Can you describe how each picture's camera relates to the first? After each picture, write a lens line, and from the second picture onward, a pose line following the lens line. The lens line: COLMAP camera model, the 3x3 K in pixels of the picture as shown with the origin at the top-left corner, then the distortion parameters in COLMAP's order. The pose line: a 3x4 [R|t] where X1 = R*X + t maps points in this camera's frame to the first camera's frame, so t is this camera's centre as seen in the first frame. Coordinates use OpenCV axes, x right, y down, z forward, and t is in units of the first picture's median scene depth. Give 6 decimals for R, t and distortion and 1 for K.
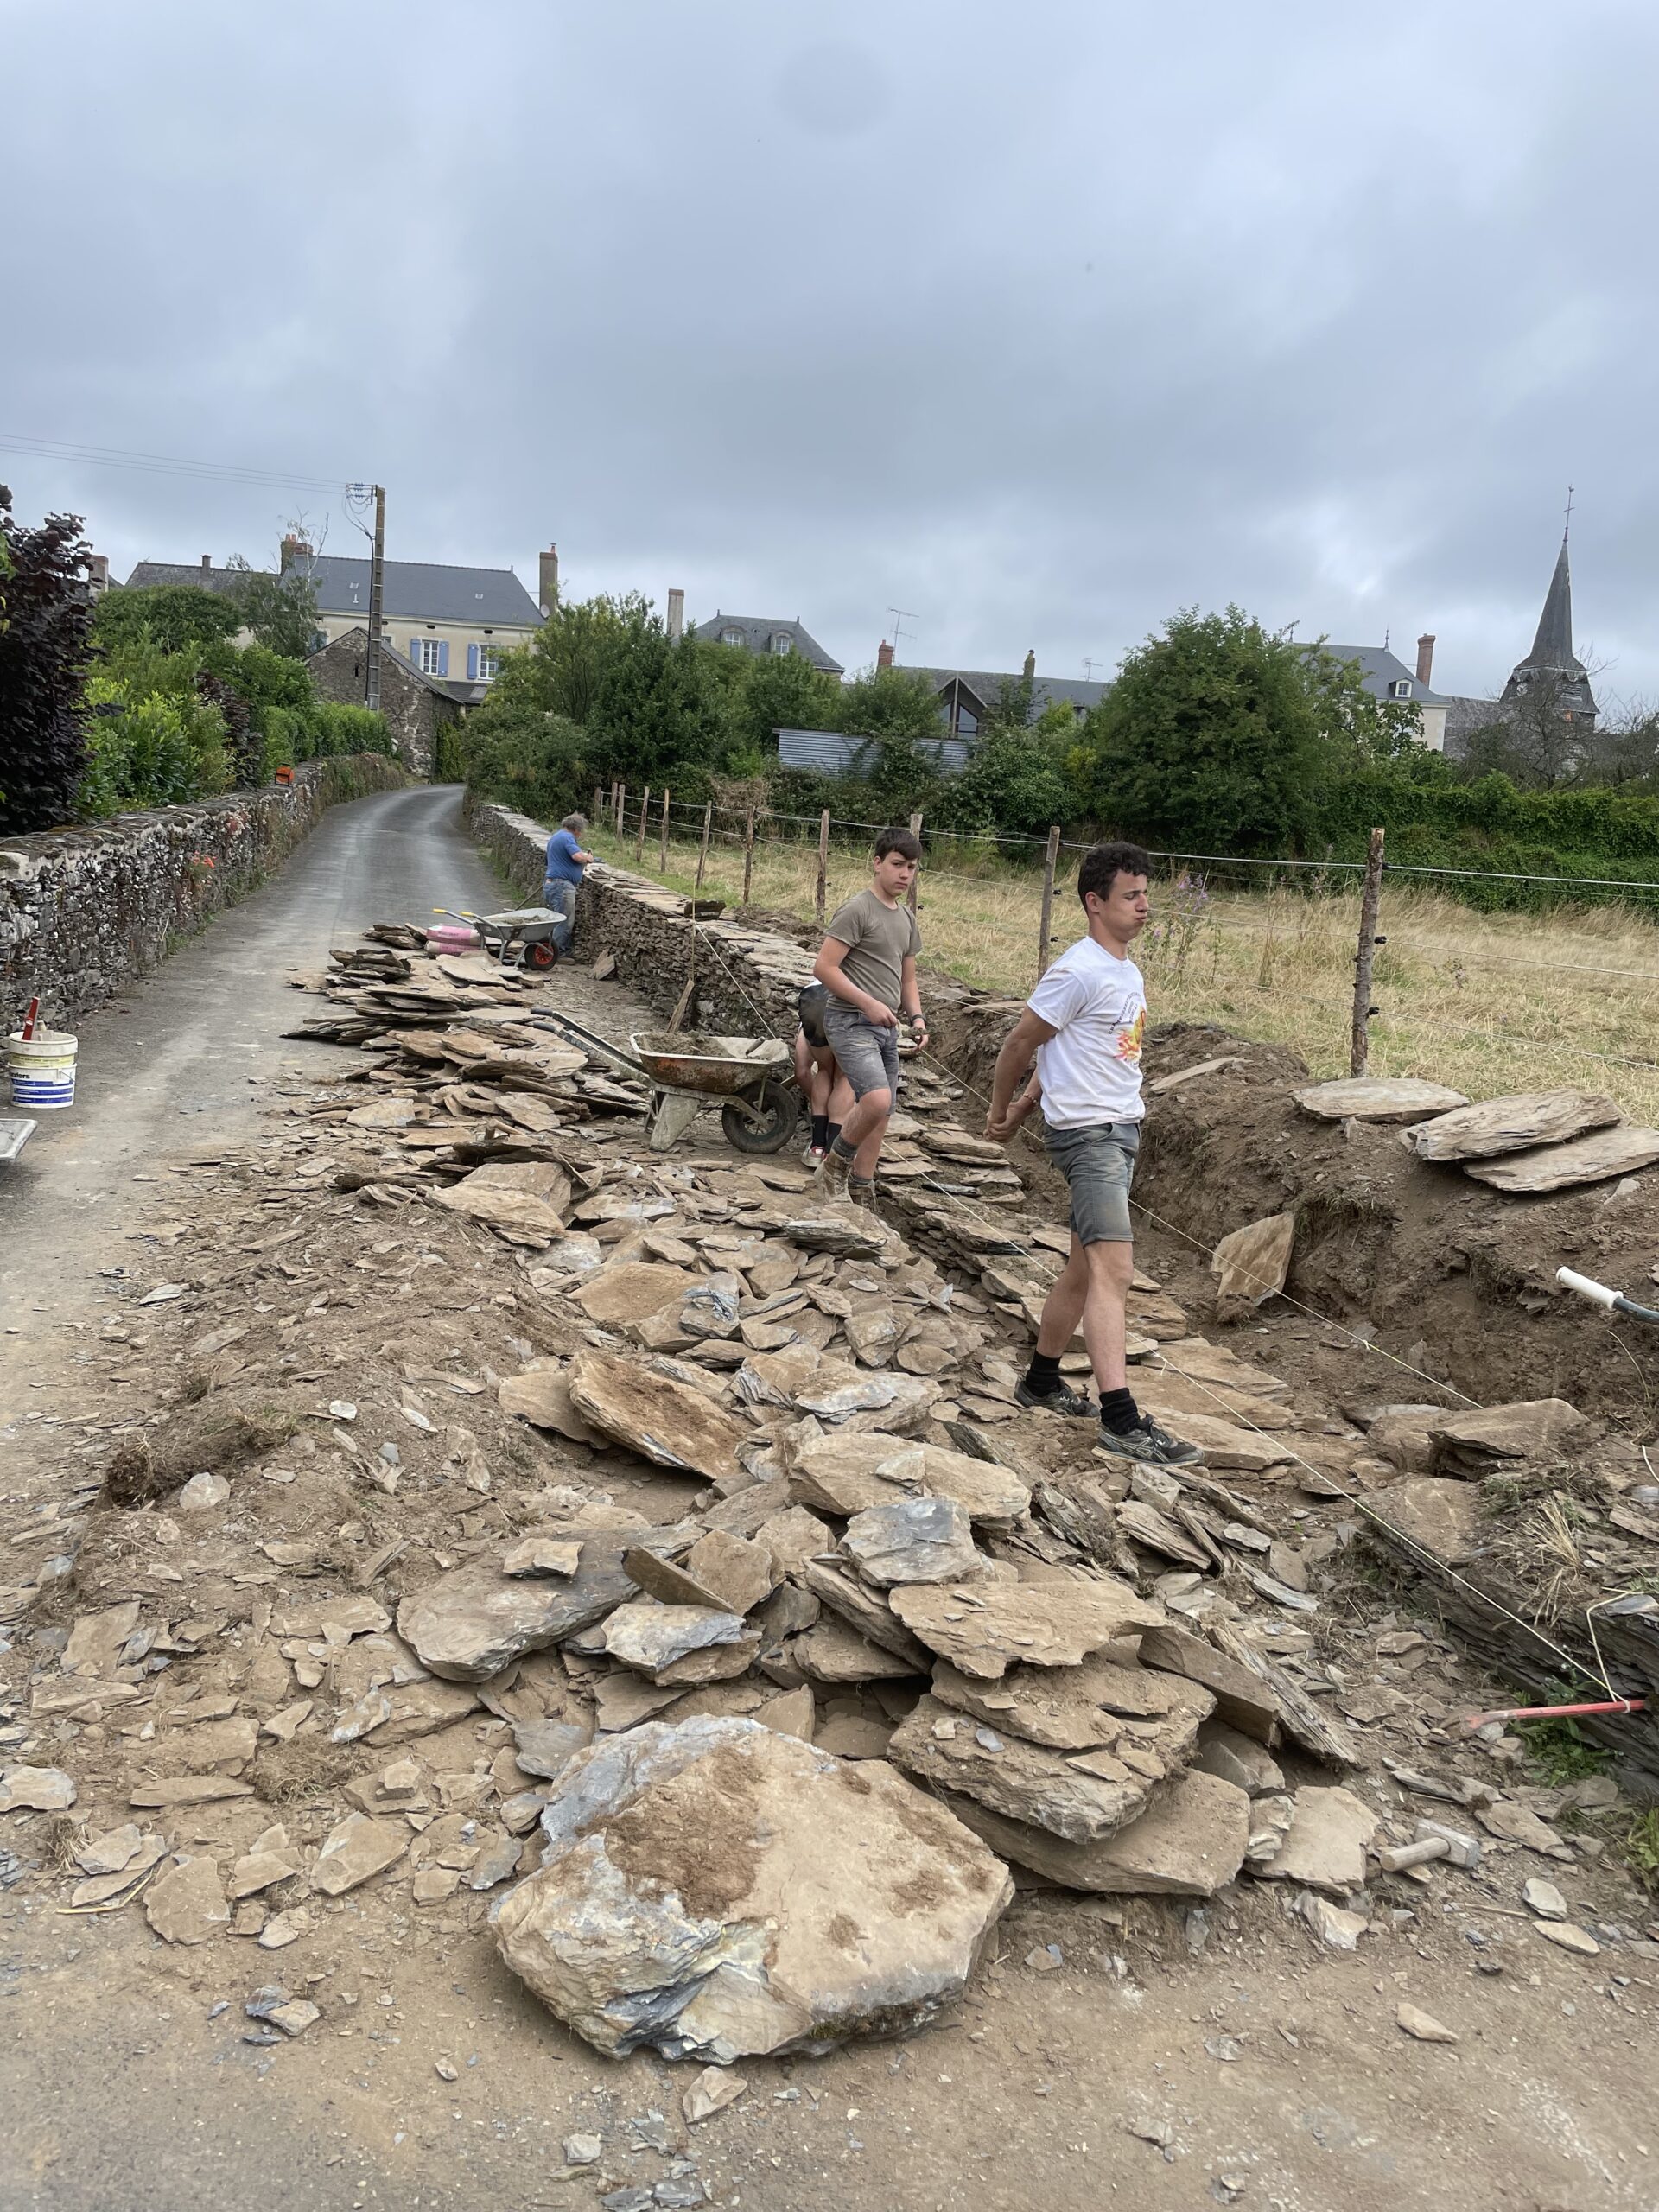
lens RADIAL K [[1684.2, 0, 816.4], [0, 1684.2, 1087.0], [0, 0, 1]] dist [0.094498, -0.130616]
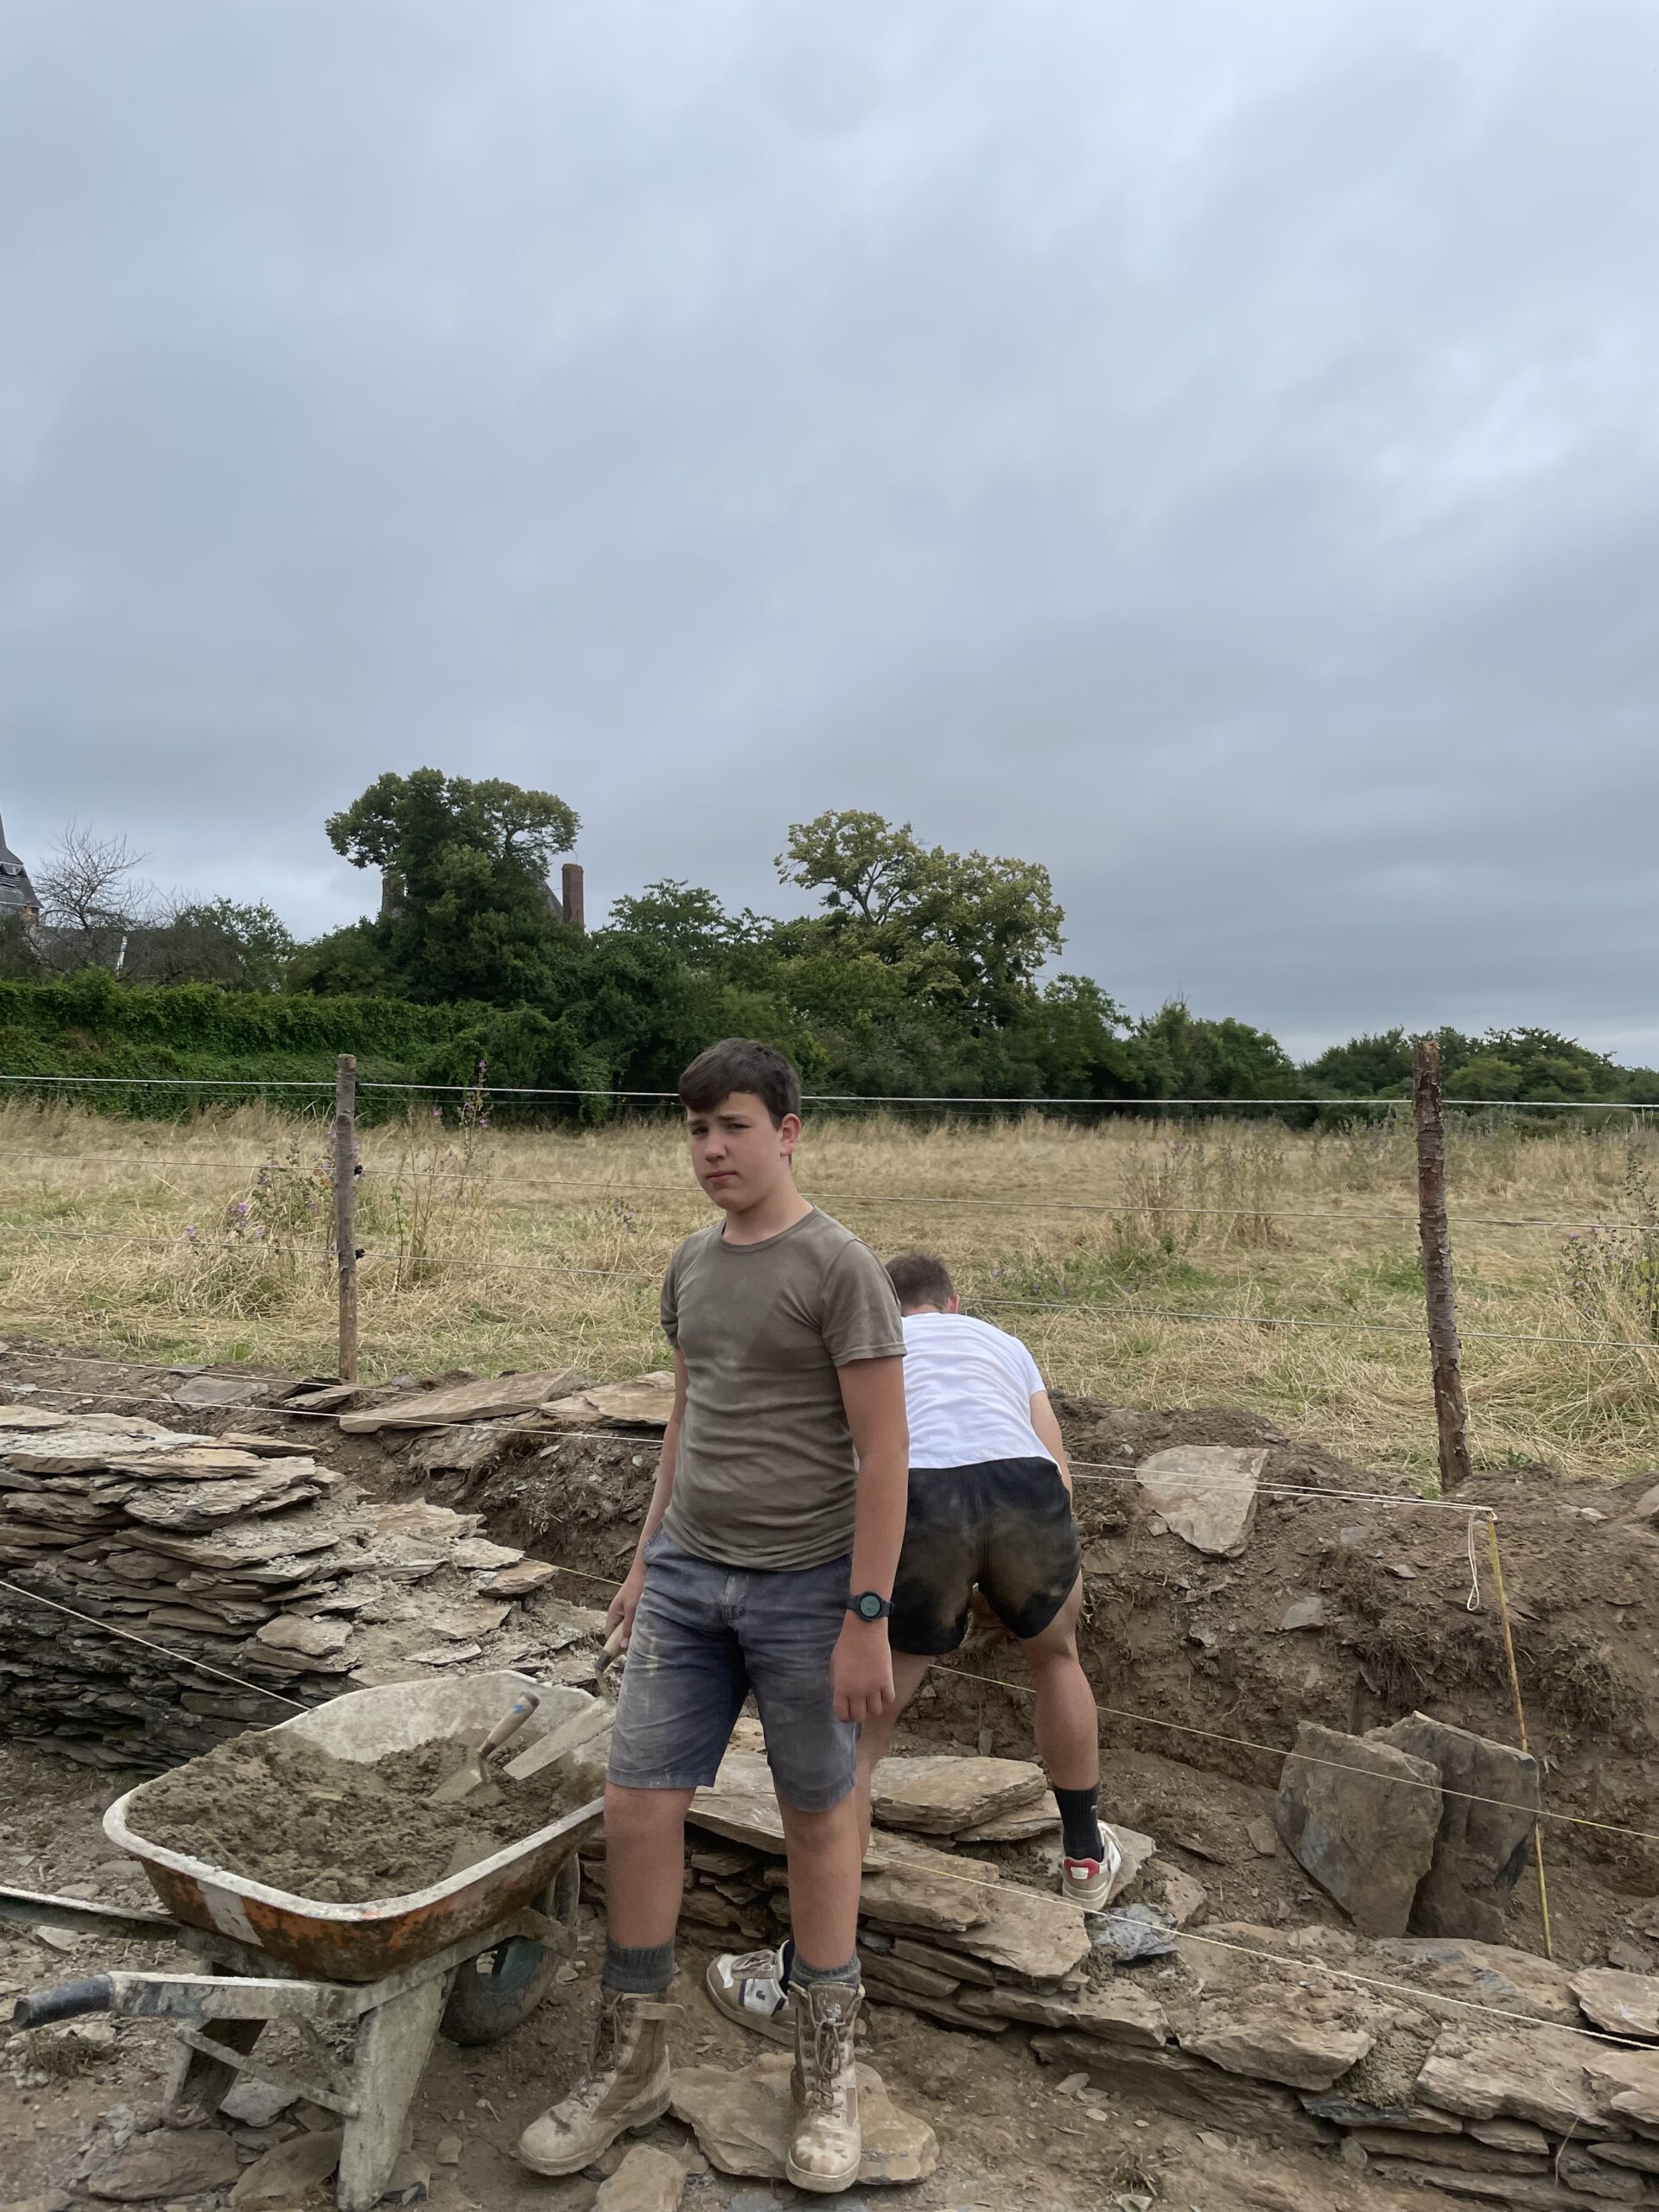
lens RADIAL K [[1684.2, 0, 816.4], [0, 1684.2, 1087.0], [0, 0, 1]] dist [0.094498, -0.130616]
pose [[0.632652, -0.059593, 0.772140, -0.266586], [0.147295, 0.988094, -0.044426, -0.136133], [-0.760300, 0.141839, 0.633898, 0.796225]]
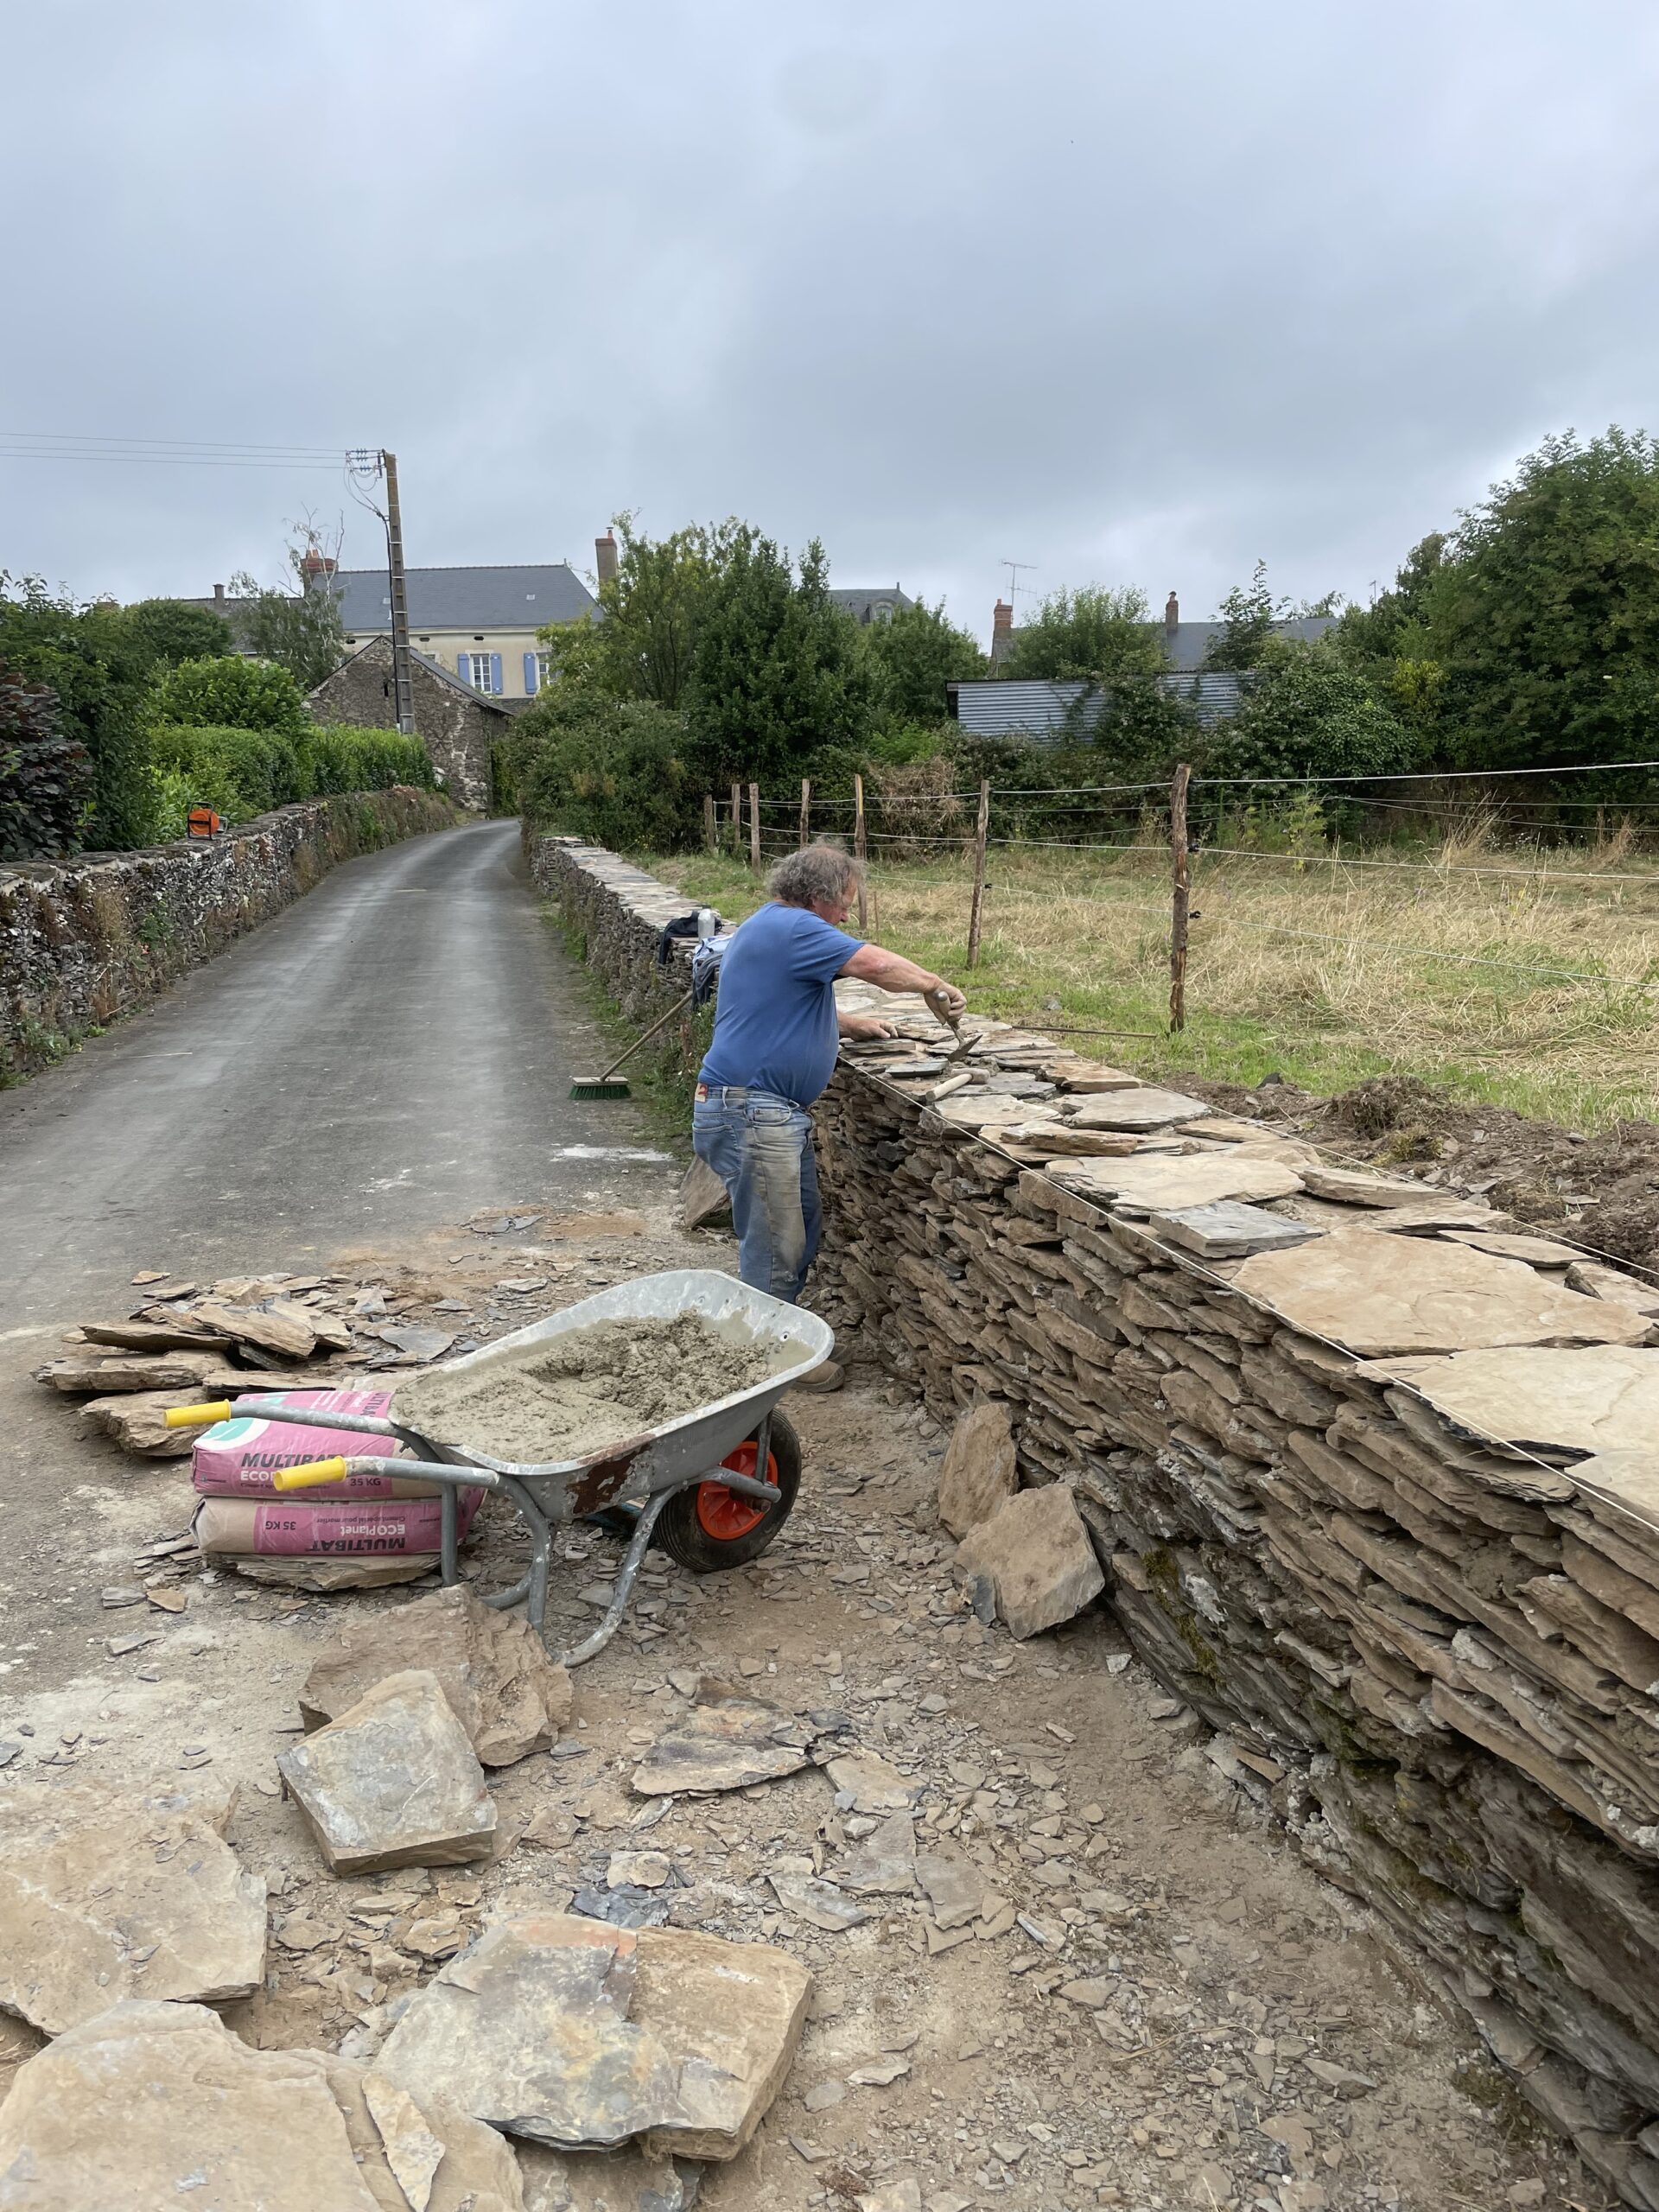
lens RADIAL K [[1682.4, 0, 829.5], [0, 1682.4, 1106.0], [0, 0, 1]] dist [0.086717, -0.129040]
pose [[0.994200, -0.092664, -0.054578, -0.252512], [0.093203, 0.995620, 0.007411, -0.245146], [0.053653, -0.012454, 0.998482, 1.487427]]
